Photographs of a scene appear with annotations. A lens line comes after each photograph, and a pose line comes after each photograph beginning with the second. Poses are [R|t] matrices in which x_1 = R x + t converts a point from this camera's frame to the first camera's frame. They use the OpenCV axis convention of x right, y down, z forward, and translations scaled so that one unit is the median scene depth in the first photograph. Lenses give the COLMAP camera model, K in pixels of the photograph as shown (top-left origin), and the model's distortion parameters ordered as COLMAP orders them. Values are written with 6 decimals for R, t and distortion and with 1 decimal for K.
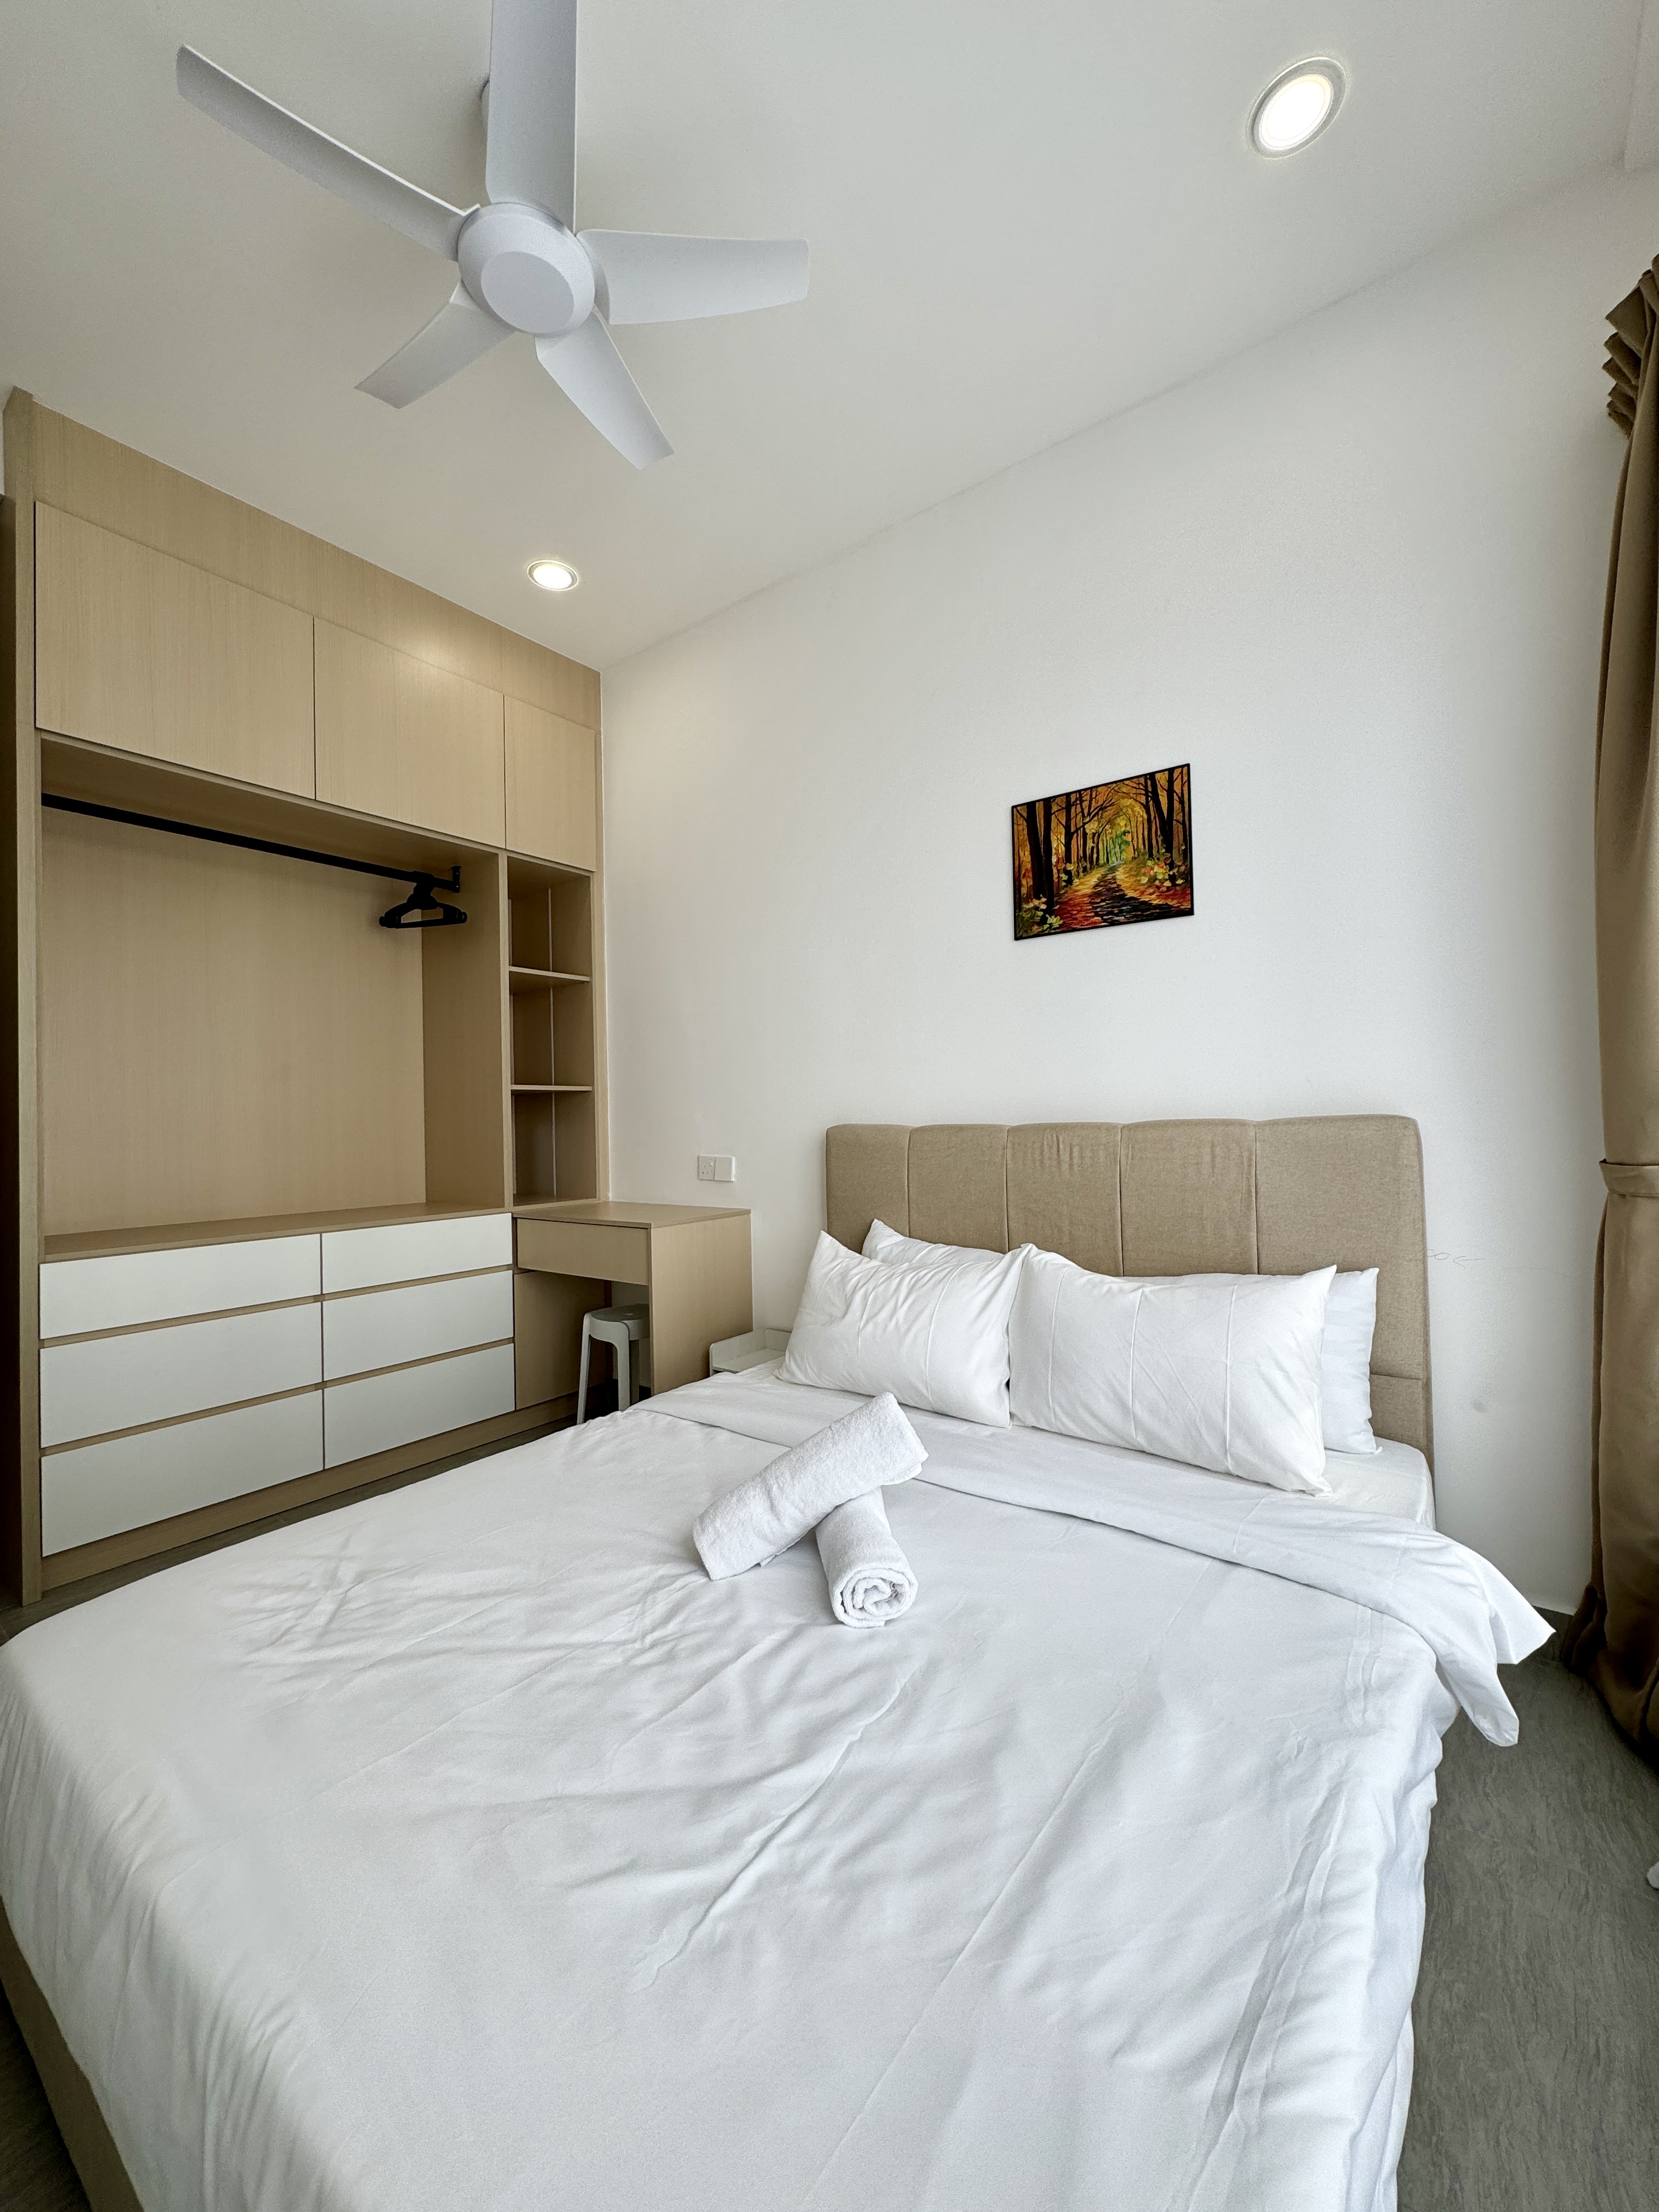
lens RADIAL K [[881.3, 0, 823.9], [0, 881.3, 1108.3], [0, 0, 1]] dist [-0.002692, 0.000280]
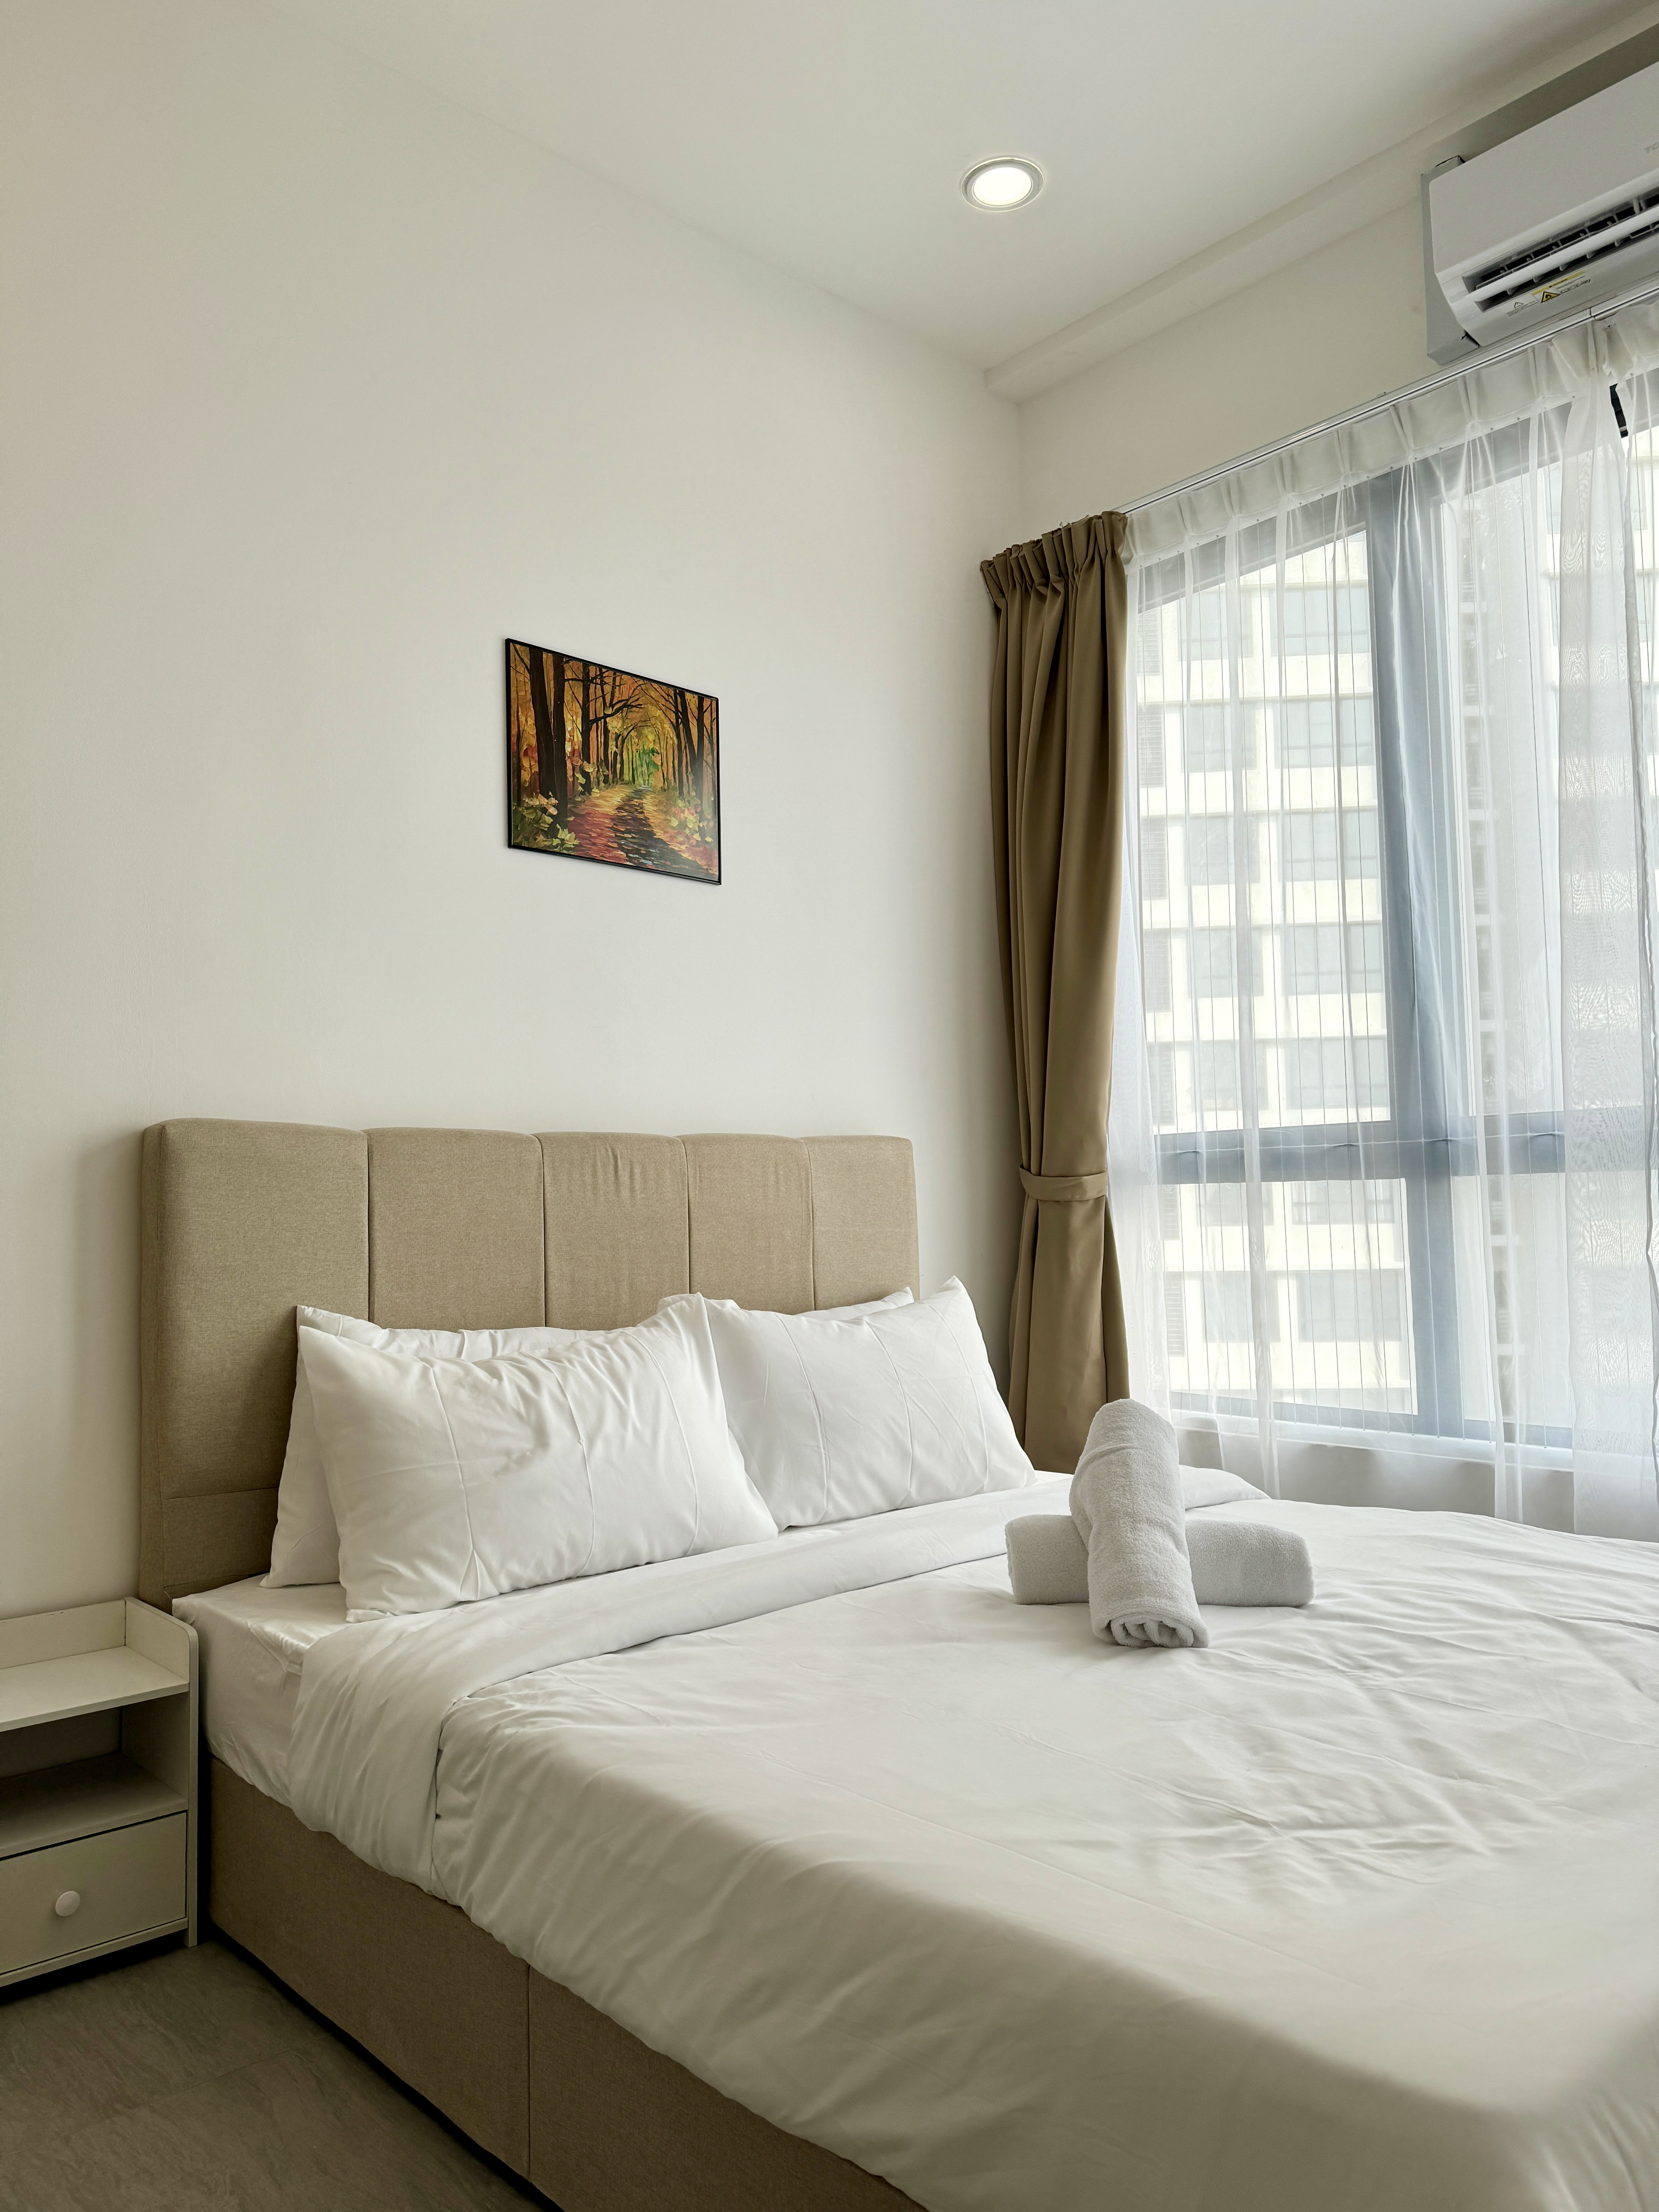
lens RADIAL K [[1561.2, 0, 838.0], [0, 1561.2, 1112.2], [0, 0, 1]] dist [0.201914, -0.318939]
pose [[0.169903, 0.077465, 0.982411, -0.928596], [0.001438, 0.996885, -0.078855, 0.100472], [-0.985460, 0.014811, 0.169262, 0.618464]]
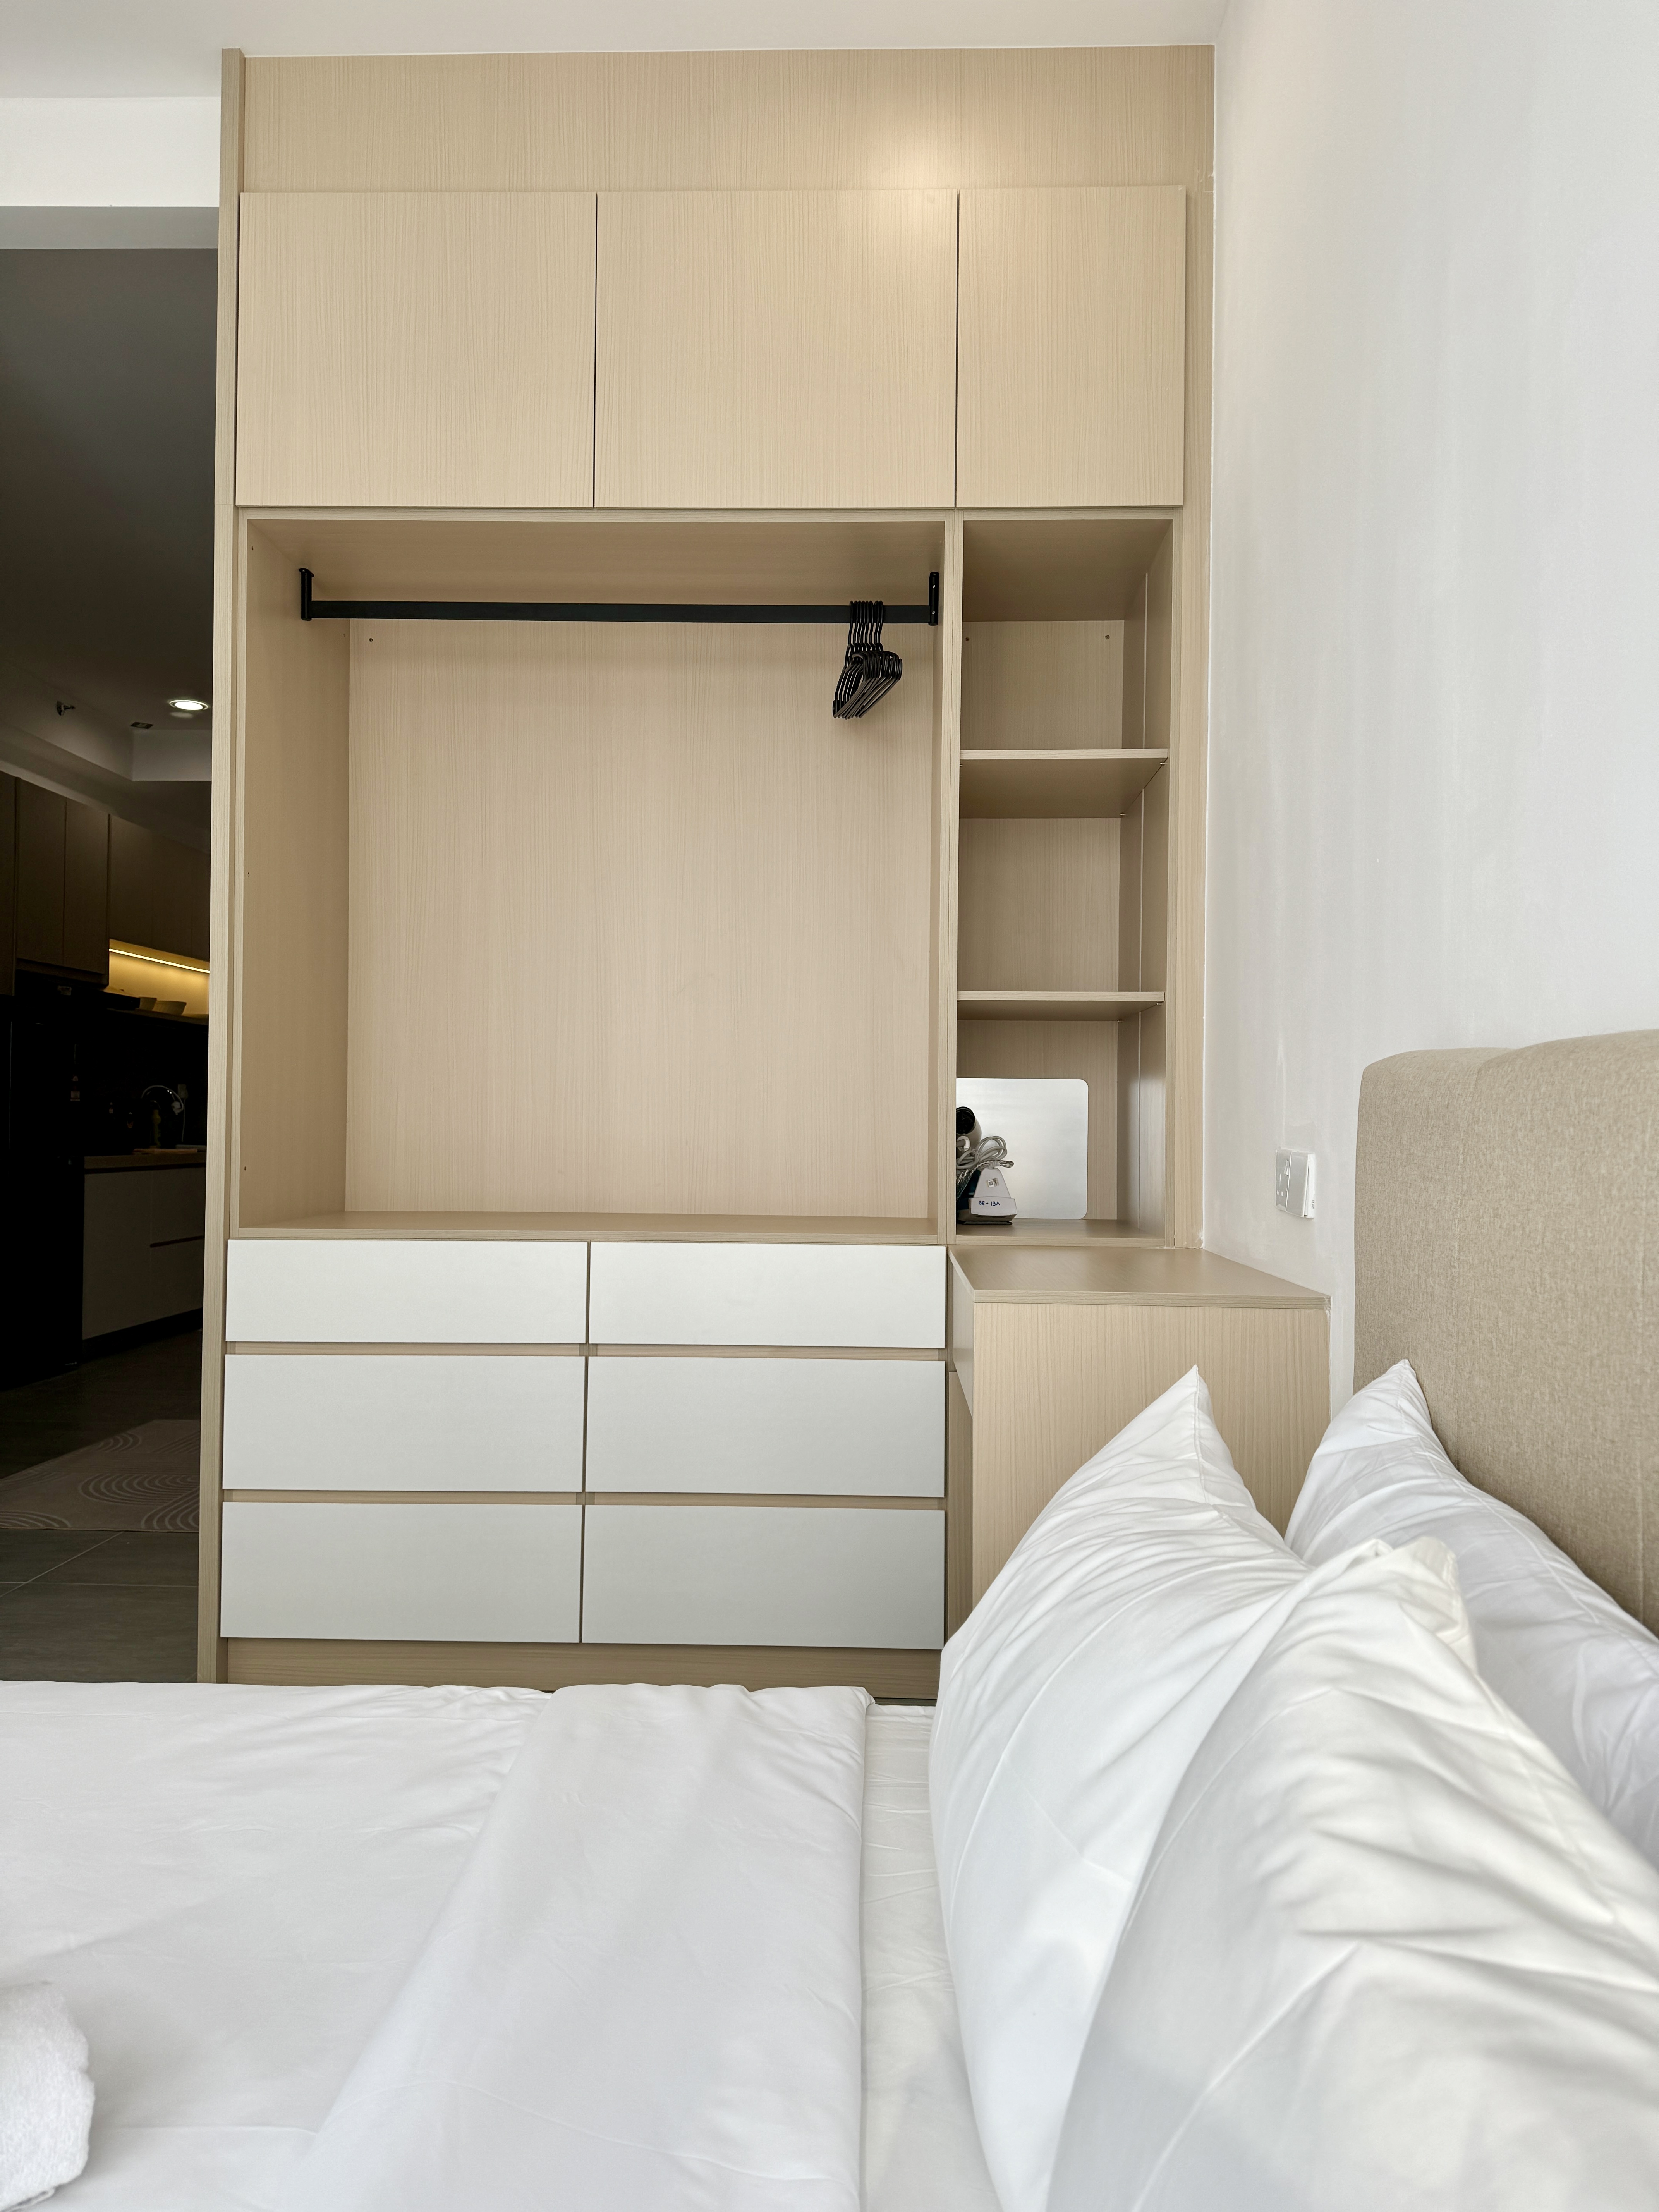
lens RADIAL K [[1546.6, 0, 829.5], [0, 1546.6, 1106.0], [0, 0, 1]] dist [0.086932, -0.093893]
pose [[0.582961, 0.019148, -0.812274, 0.440756], [-0.010888, 0.999817, 0.015754, 0.036882], [0.812427, -0.000340, 0.583063, 0.609727]]
